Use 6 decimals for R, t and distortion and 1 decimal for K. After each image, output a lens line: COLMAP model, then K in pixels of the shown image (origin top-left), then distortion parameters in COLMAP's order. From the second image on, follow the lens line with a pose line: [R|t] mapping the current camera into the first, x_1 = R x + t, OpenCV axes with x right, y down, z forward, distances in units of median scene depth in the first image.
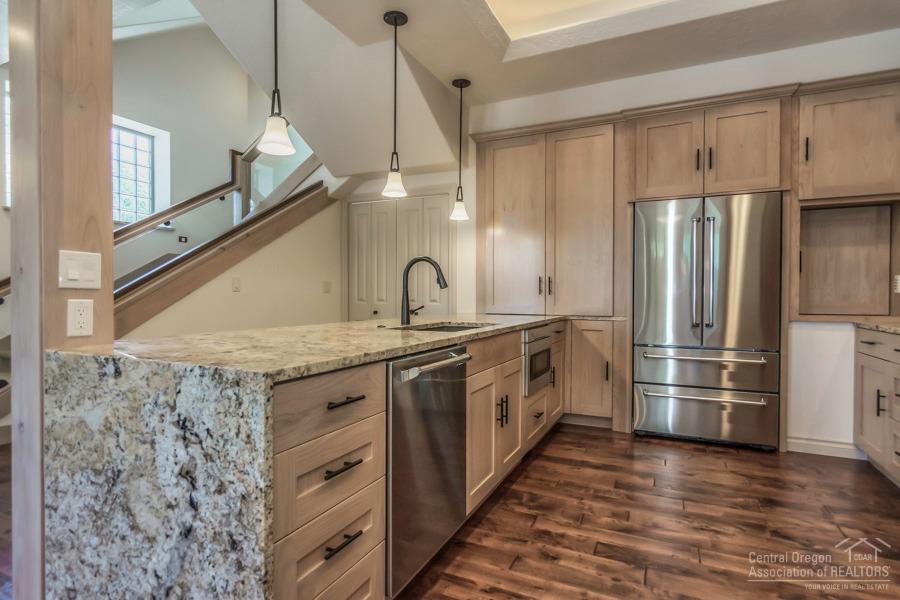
lens RADIAL K [[472.6, 0, 449.5], [0, 472.6, 301.5], [0, 0, 1]] dist [-0.000983, 0.000100]
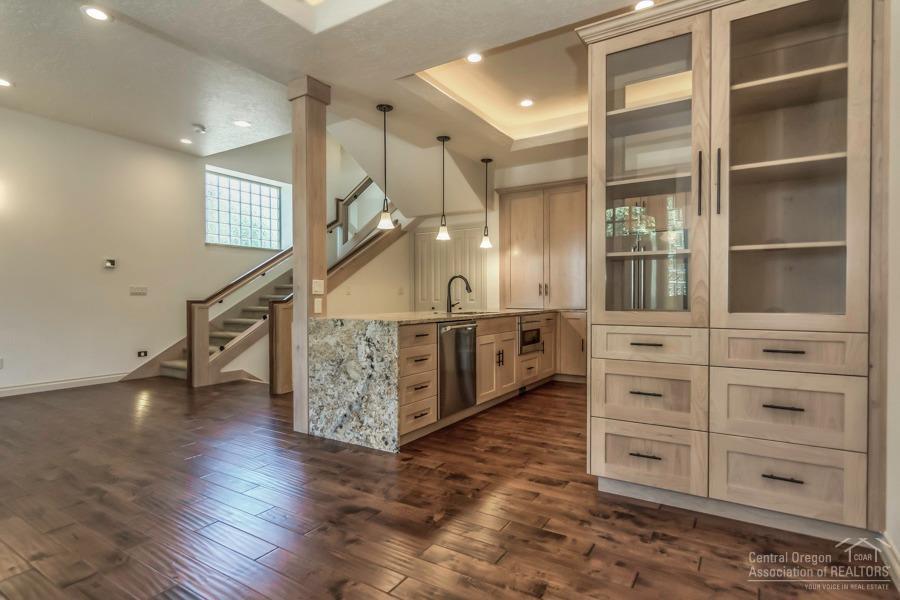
lens RADIAL K [[472.6, 0, 449.5], [0, 472.6, 301.5], [0, 0, 1]] dist [-0.000983, 0.000100]
pose [[0.992548, -0.003890, -0.121790, 0.140741], [0.003601, 0.999990, -0.002594, 0.012174], [0.121799, 0.002136, 0.992553, -0.870972]]
